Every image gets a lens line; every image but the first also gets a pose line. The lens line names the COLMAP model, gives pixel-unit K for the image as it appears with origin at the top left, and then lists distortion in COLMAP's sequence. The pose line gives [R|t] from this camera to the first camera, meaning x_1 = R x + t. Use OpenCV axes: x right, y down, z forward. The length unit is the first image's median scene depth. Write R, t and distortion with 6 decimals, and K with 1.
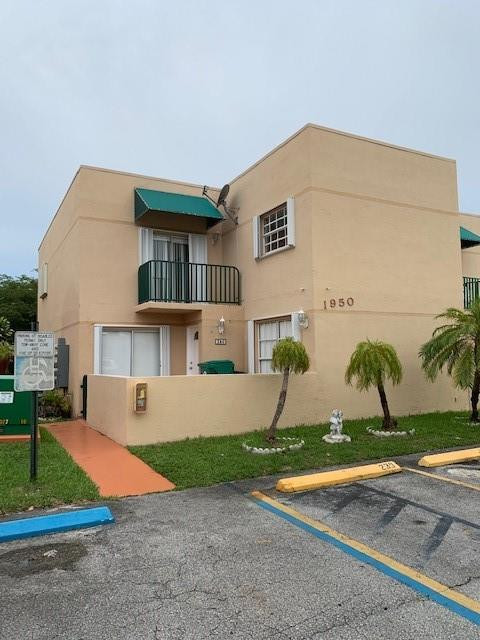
lens RADIAL K [[485.6, 0, 245.2], [0, 485.6, 323.3], [0, 0, 1]] dist [-0.002282, -0.028563]
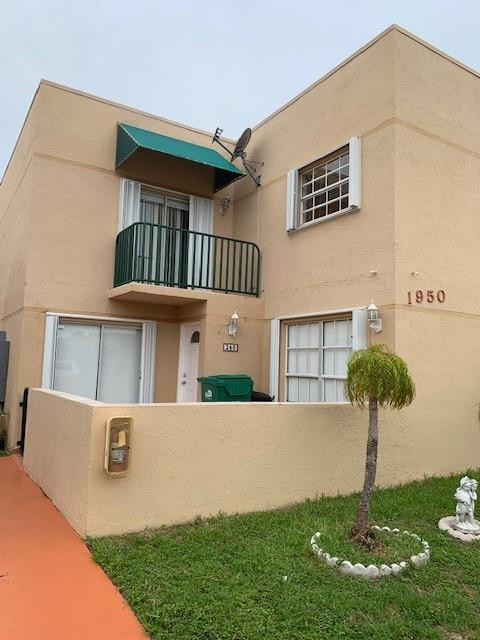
lens RADIAL K [[485.6, 0, 243.7], [0, 485.6, 318.9], [0, 0, 1]] dist [-0.002282, -0.028563]
pose [[0.996589, 0.052497, 0.063672, -0.079889], [-0.050808, 0.998320, -0.027866, 0.015943], [-0.065028, 0.024535, 0.997582, 0.307192]]
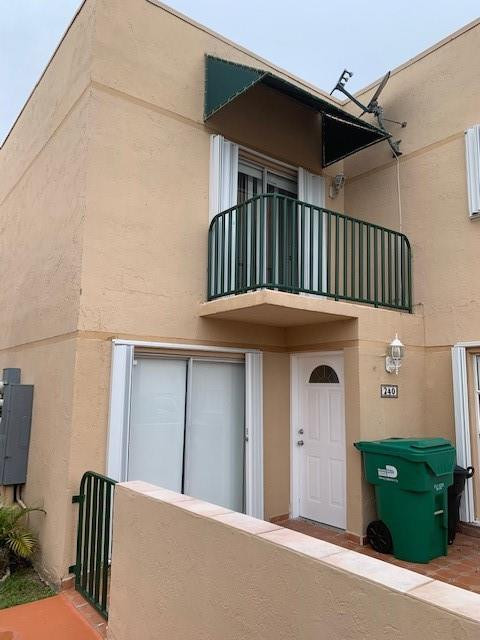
lens RADIAL K [[485.6, 0, 233.0], [0, 485.6, 316.4], [0, 0, 1]] dist [-0.002282, -0.028563]
pose [[0.990004, 0.050372, 0.131740, -0.262096], [-0.040252, 0.996110, -0.078387, 0.010513], [-0.135176, 0.072301, 0.988180, 0.575640]]
